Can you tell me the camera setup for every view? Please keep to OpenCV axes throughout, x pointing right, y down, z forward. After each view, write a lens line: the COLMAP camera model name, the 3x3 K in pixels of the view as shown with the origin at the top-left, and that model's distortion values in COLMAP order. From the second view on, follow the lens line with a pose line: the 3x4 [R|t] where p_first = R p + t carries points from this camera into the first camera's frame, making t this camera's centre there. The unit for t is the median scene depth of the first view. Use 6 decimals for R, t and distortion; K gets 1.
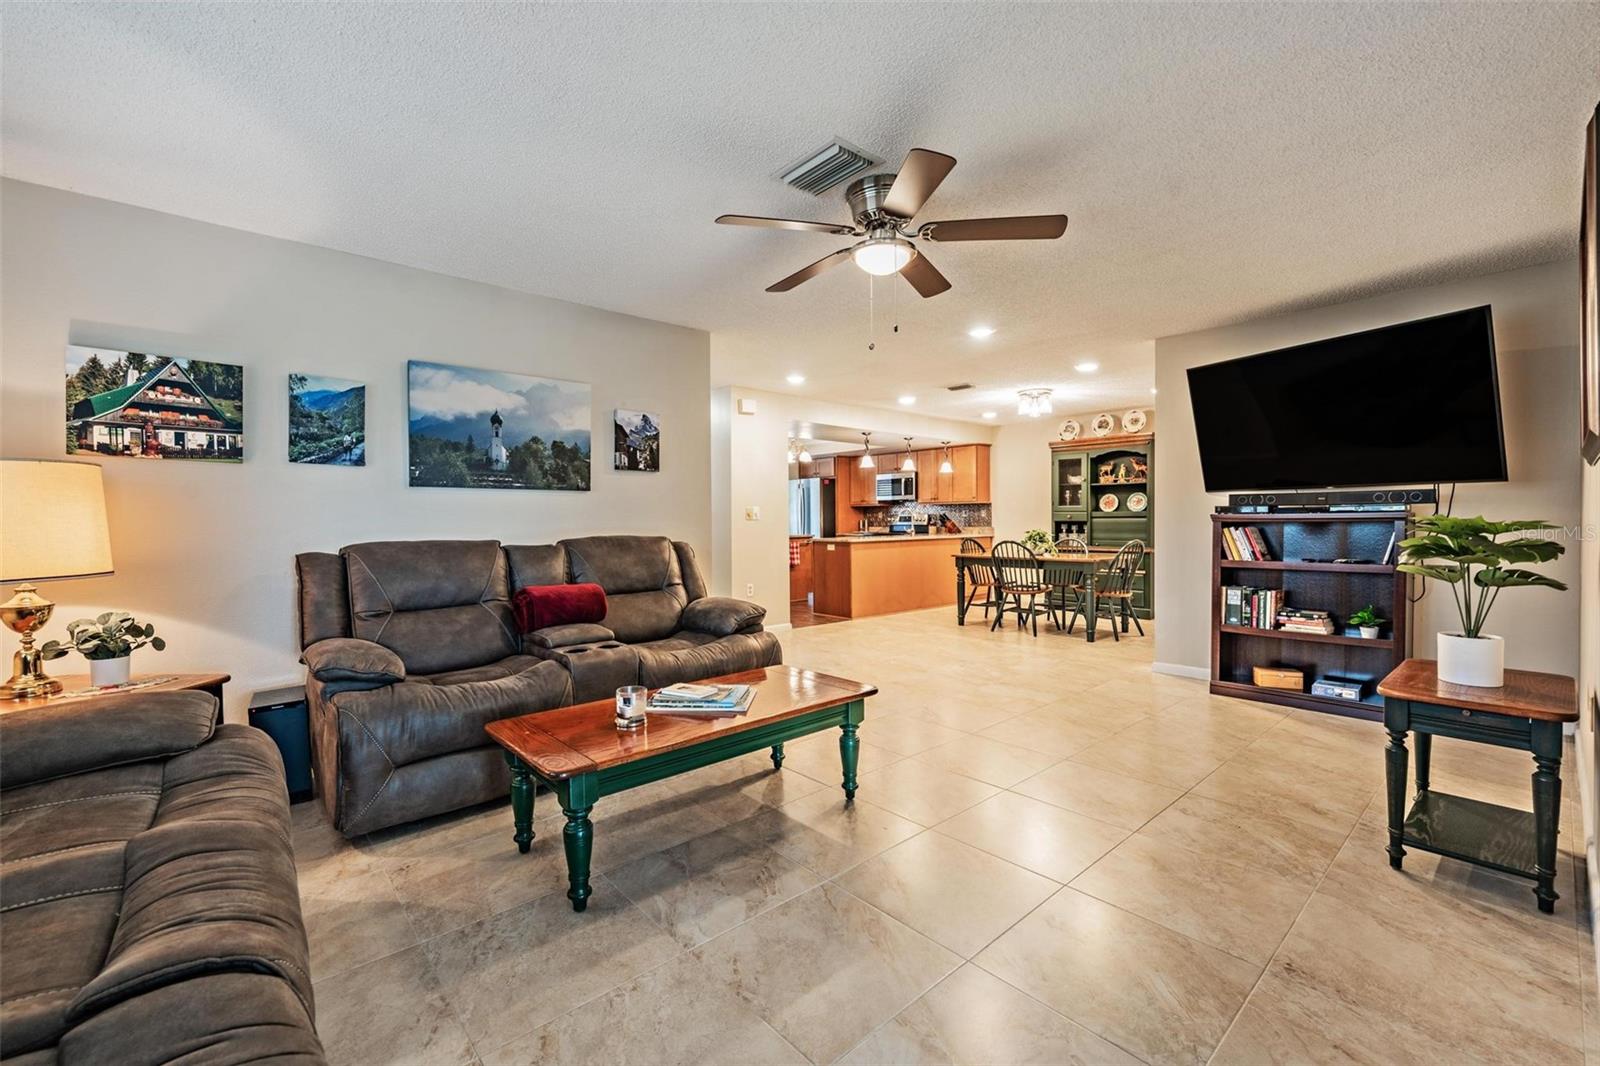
lens RADIAL K [[667.5, 0, 793.5], [0, 667.5, 529.5], [0, 0, 1]] dist [-0.000673, -0.000049]
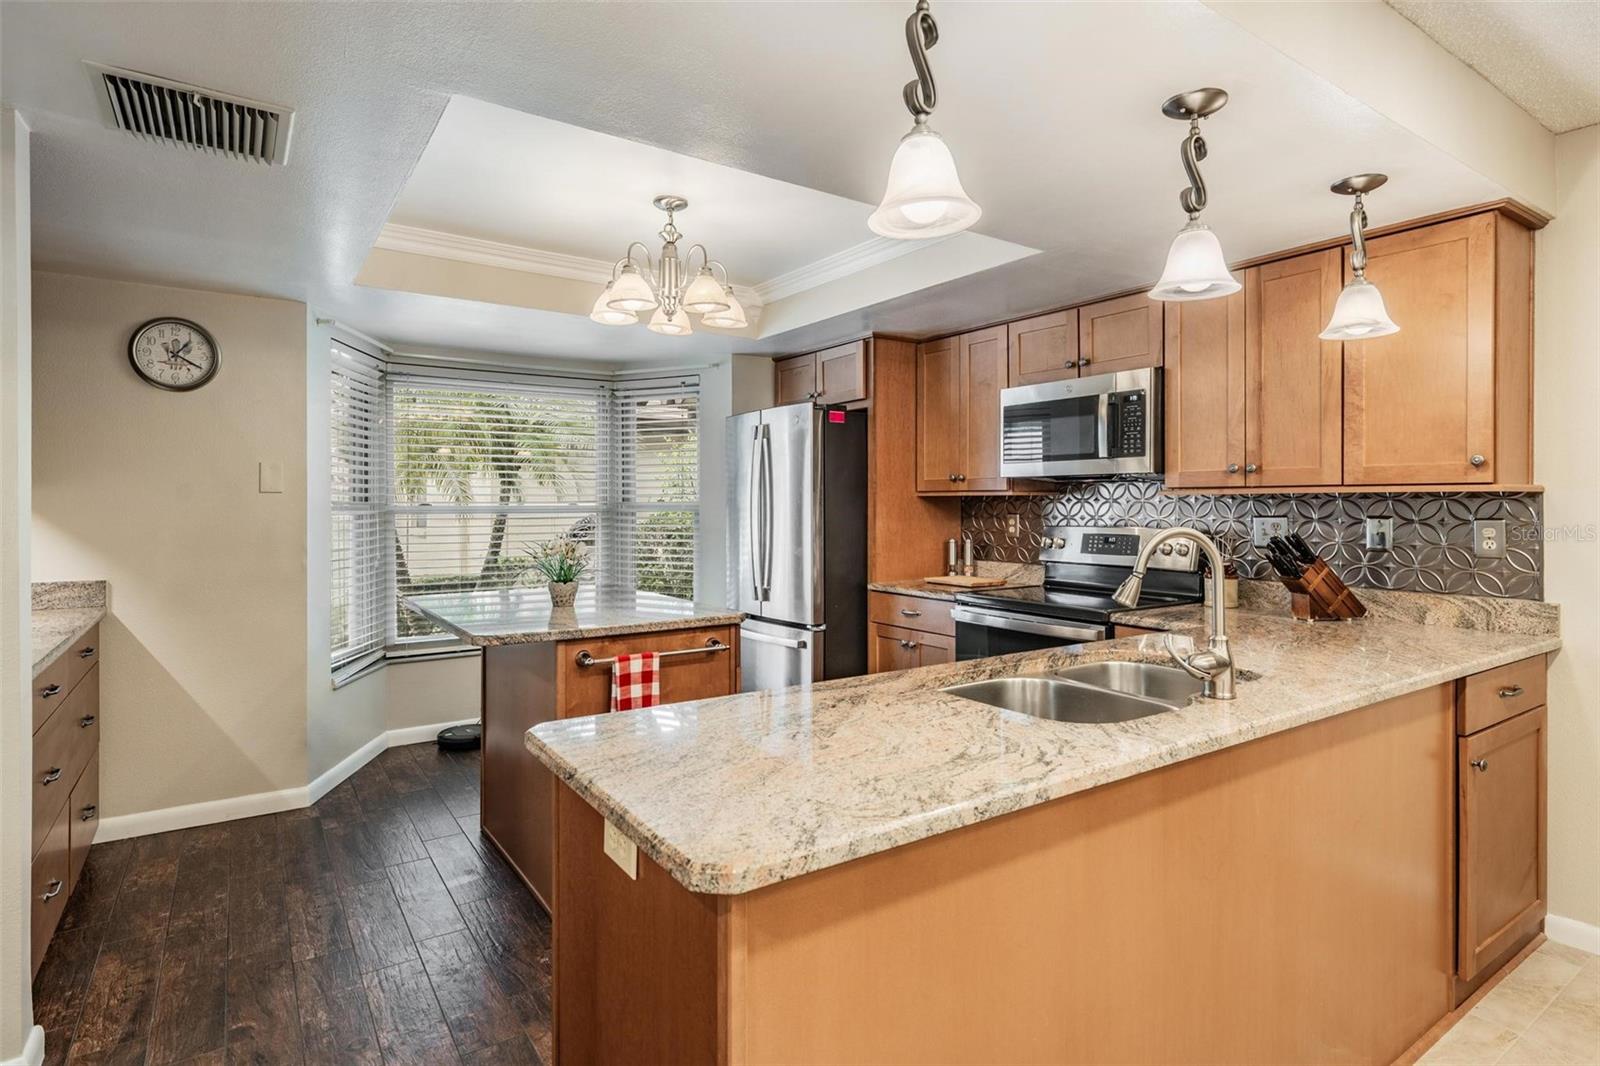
lens RADIAL K [[828.0, 0, 804.3], [0, 828.0, 503.4], [0, 0, 1]] dist [0.001770, -0.000462]
pose [[0.993538, 0.007966, -0.113220, 0.101196], [-0.009596, 0.999858, -0.013857, -0.033267], [0.113094, 0.014854, 0.993473, 0.797264]]
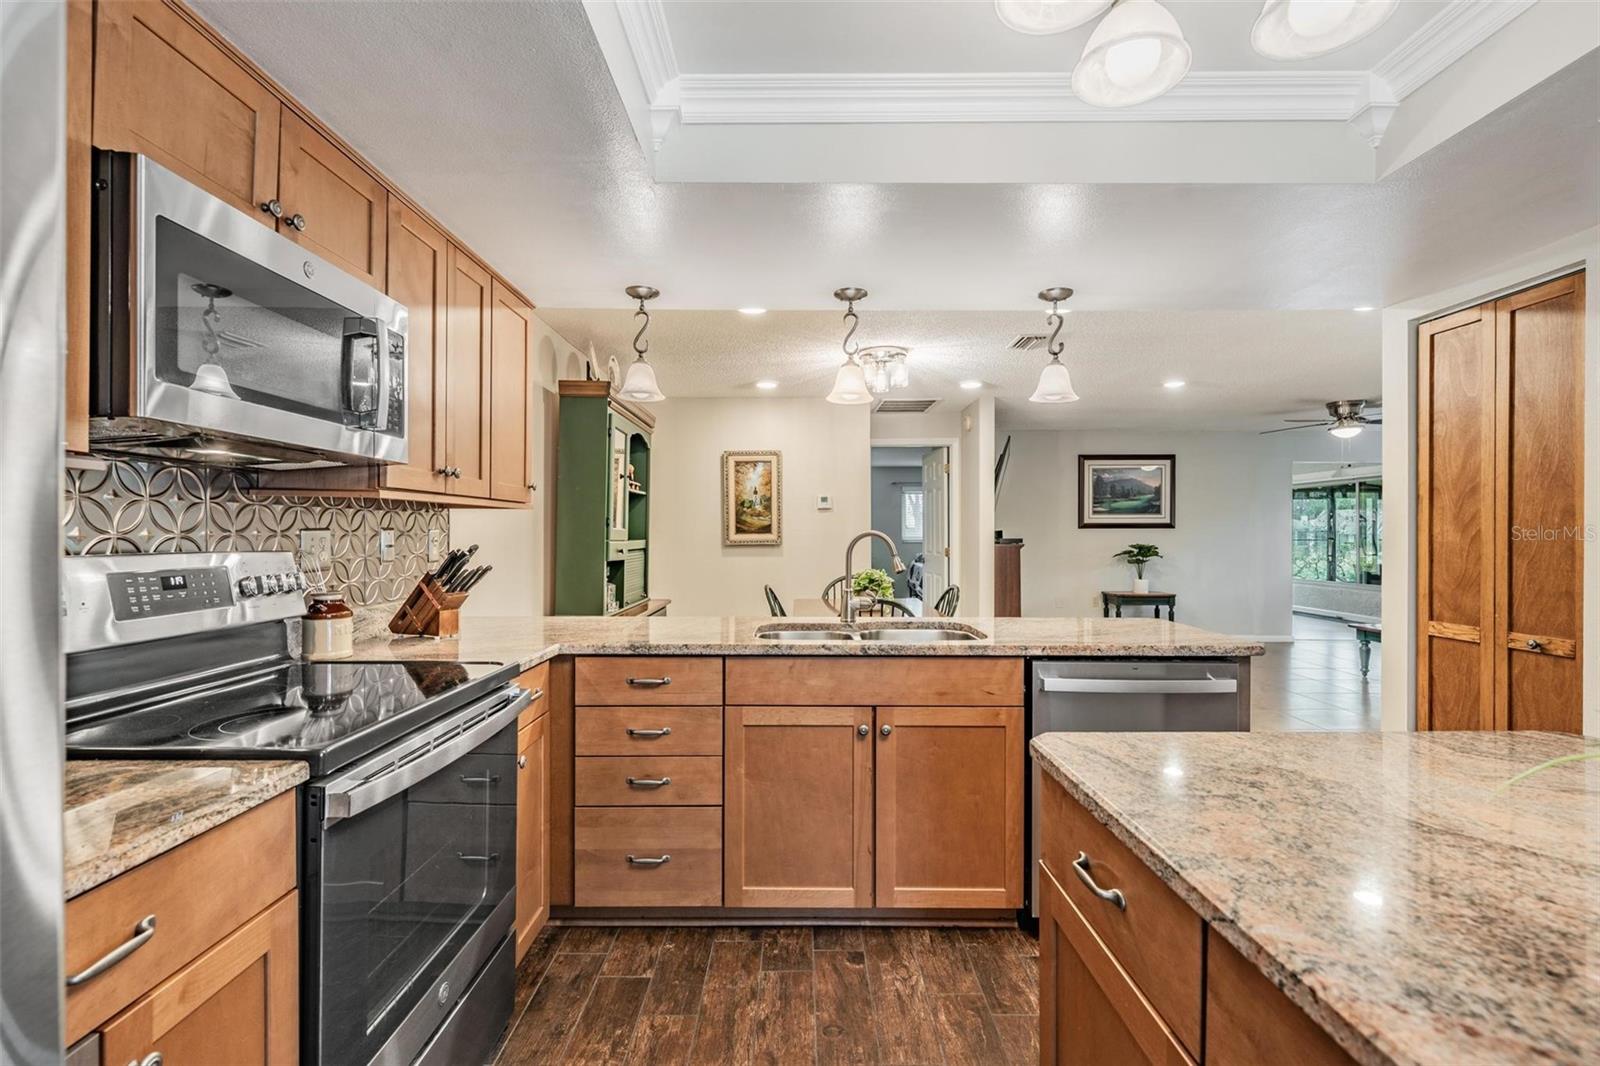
lens RADIAL K [[731.3, 0, 797.1], [0, 731.3, 535.5], [0, 0, 1]] dist [-0.001911, 0.000521]
pose [[-0.763612, 0.004321, 0.645661, -0.021132], [0.014376, 0.999843, 0.010311, -0.032653], [-0.645516, 0.017155, -0.763554, 1.287154]]
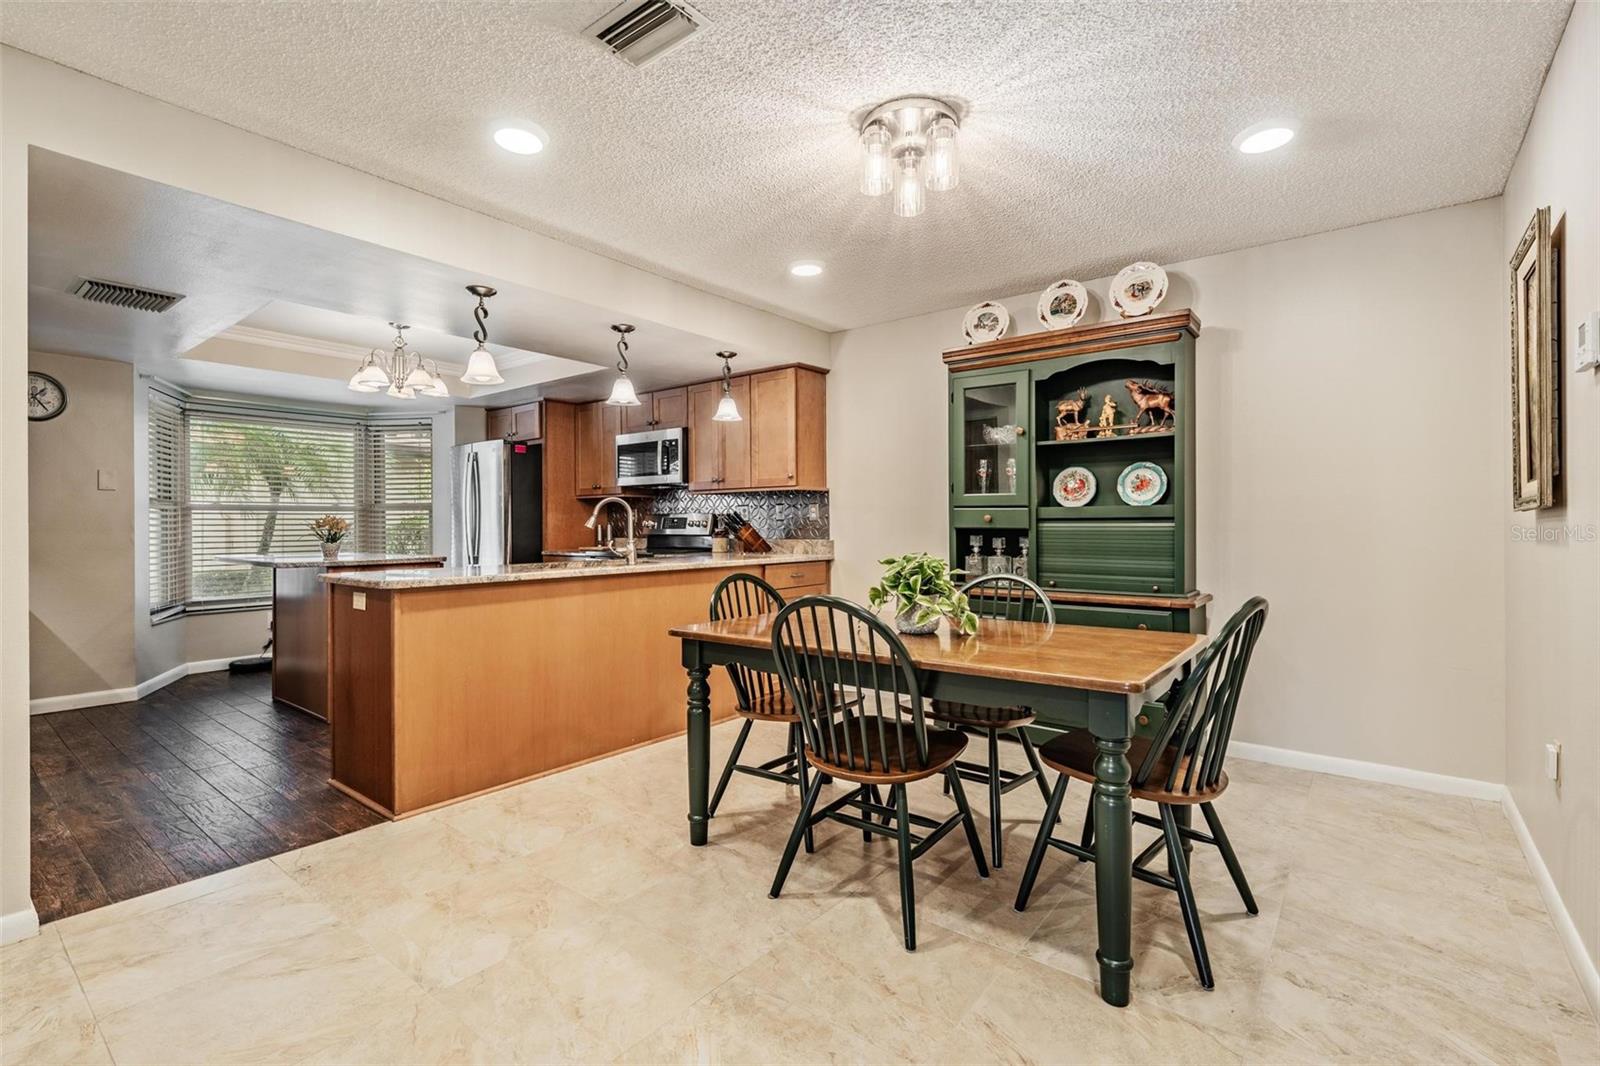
lens RADIAL K [[731.3, 0, 796.3], [0, 731.3, 524.5], [0, 0, 1]] dist [-0.001911, 0.000521]
pose [[0.983788, 0.003196, 0.179307, 0.200955], [-0.000478, 0.999884, -0.015201, -0.007543], [-0.179335, 0.014869, 0.983676, 0.543616]]
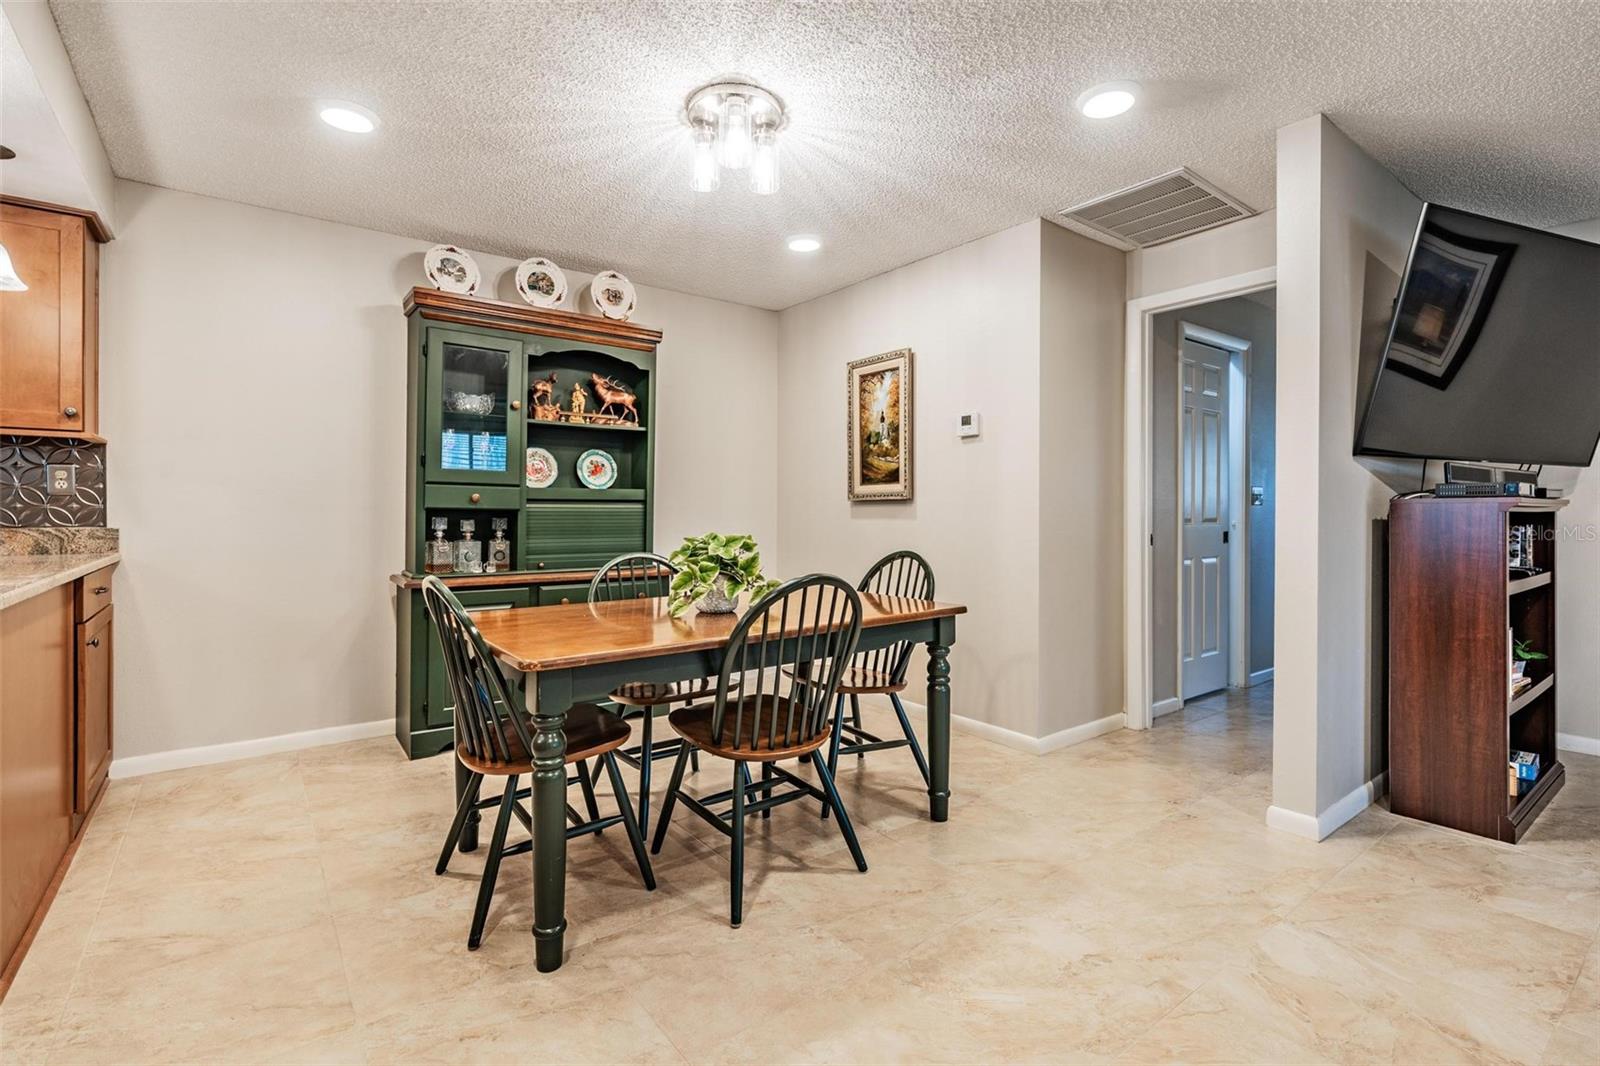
lens RADIAL K [[731.3, 0, 789.8], [0, 731.3, 517.0], [0, 0, 1]] dist [-0.001911, 0.000521]
pose [[0.072111, -0.005100, 0.997384, 0.007699], [0.007768, 0.999959, 0.004551, -0.008174], [-0.997366, 0.007420, 0.072148, 0.774854]]
